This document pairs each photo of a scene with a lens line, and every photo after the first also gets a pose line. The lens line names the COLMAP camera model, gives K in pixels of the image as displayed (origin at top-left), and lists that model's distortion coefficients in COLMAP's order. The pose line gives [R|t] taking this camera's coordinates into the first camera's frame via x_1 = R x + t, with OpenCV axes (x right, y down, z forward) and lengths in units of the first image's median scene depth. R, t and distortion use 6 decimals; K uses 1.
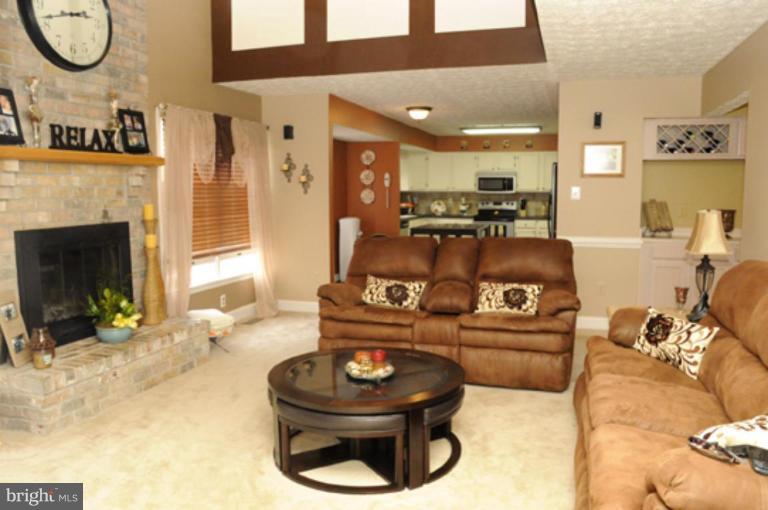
lens RADIAL K [[603.4, 0, 384.0], [0, 603.4, 255.0], [0, 0, 1]] dist [-0.099301, 0.000435]
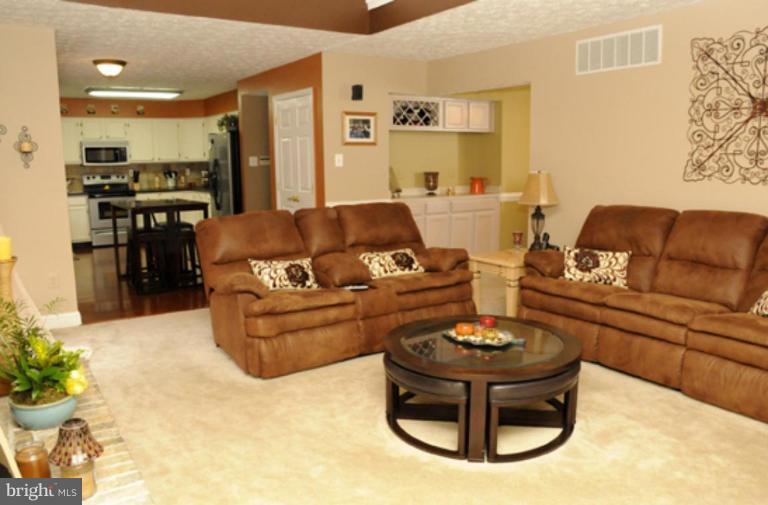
lens RADIAL K [[613.1, 0, 384.0], [0, 613.1, 252.5], [0, 0, 1]] dist [-0.107263, 0.003222]
pose [[0.622764, -0.121978, 0.772843, -0.281571], [0.089522, 0.992394, 0.084493, -0.015675], [-0.777271, 0.016567, 0.628948, 0.155045]]
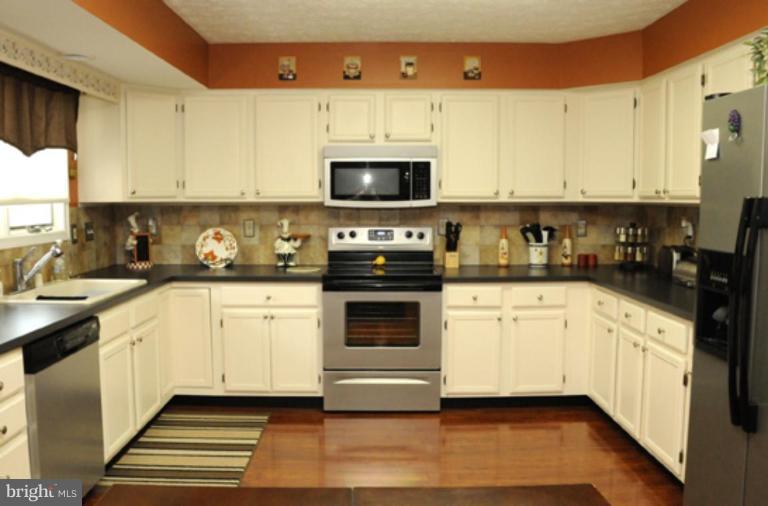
lens RADIAL K [[631.1, 0, 373.7], [0, 631.1, 239.8], [0, 0, 1]] dist [-0.121147, -0.000184]
pose [[0.954539, -0.018495, 0.297511, 0.080992], [0.028544, 0.999158, -0.029470, -0.081337], [-0.296715, 0.036623, 0.954263, 0.727032]]
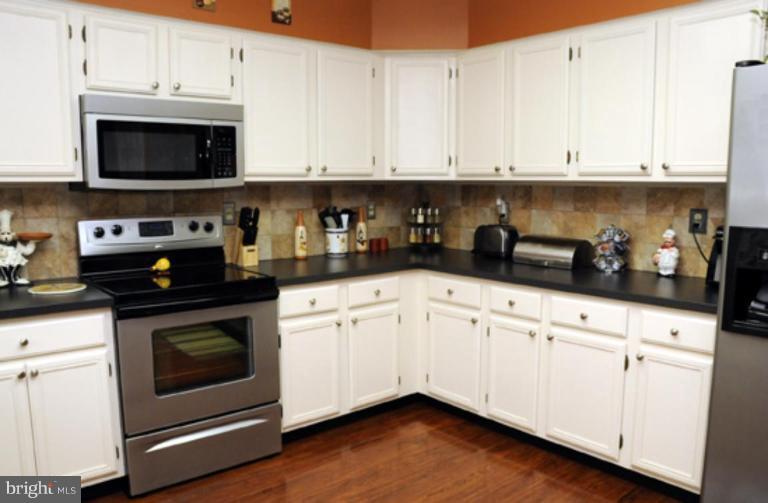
lens RADIAL K [[613.1, 0, 384.0], [0, 613.1, 251.5], [0, 0, 1]] dist [-0.107263, 0.003222]
pose [[0.531432, -0.094671, 0.841794, 0.024700], [0.080772, 0.994871, 0.060895, -0.095123], [-0.843241, 0.035632, 0.536353, 0.888659]]
